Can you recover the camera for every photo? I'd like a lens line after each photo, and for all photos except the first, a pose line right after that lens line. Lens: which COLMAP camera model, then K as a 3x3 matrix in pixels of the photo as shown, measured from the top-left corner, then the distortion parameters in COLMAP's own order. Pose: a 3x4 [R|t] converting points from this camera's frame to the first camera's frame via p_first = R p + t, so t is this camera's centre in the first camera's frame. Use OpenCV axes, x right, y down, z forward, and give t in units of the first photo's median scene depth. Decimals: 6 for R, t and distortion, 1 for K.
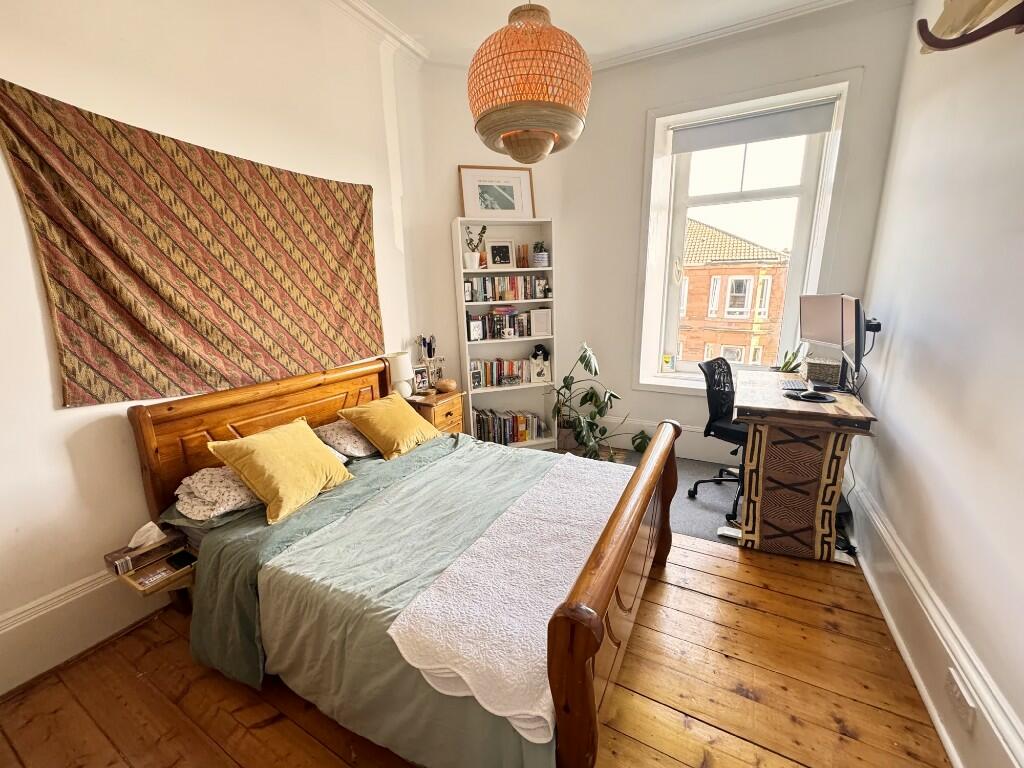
lens RADIAL K [[408.6, 0, 514.0], [0, 408.6, 383.8], [0, 0, 1]] dist [0.000054, 0.000087]
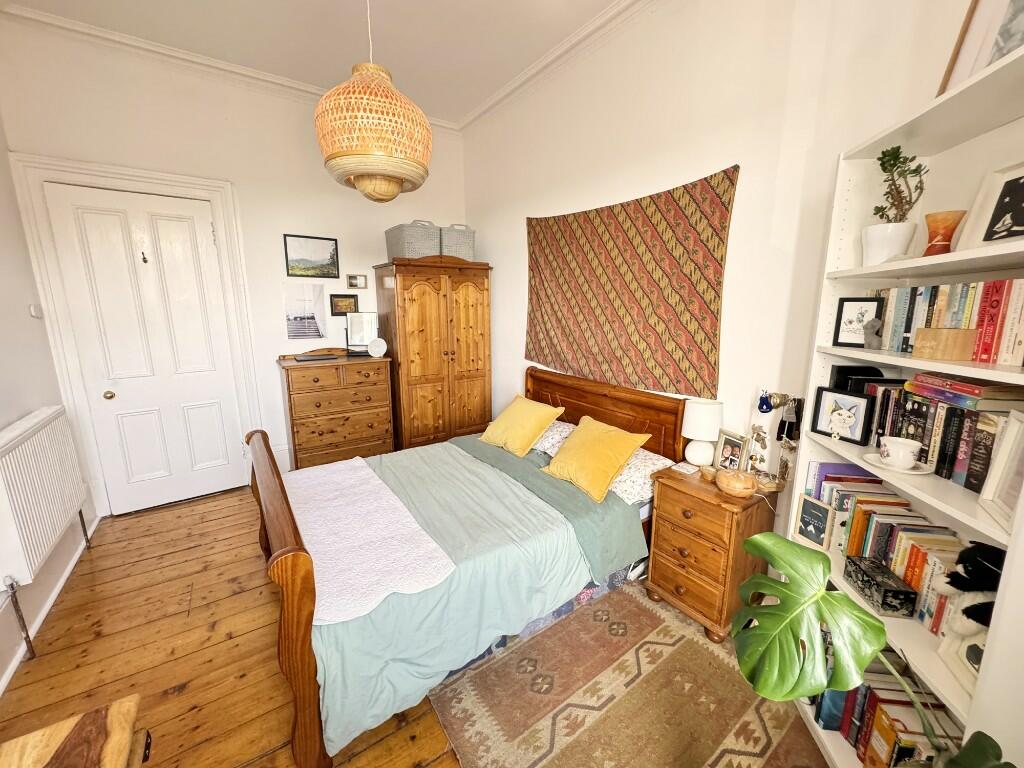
lens RADIAL K [[408.6, 0, 511.5], [0, 408.6, 382.4], [0, 0, 1]] dist [0.000054, 0.000087]
pose [[-0.457338, 0.183364, -0.870184, 0.537379], [-0.195511, 0.933840, 0.299531, -0.283840], [0.867535, 0.307118, -0.391231, 1.107365]]
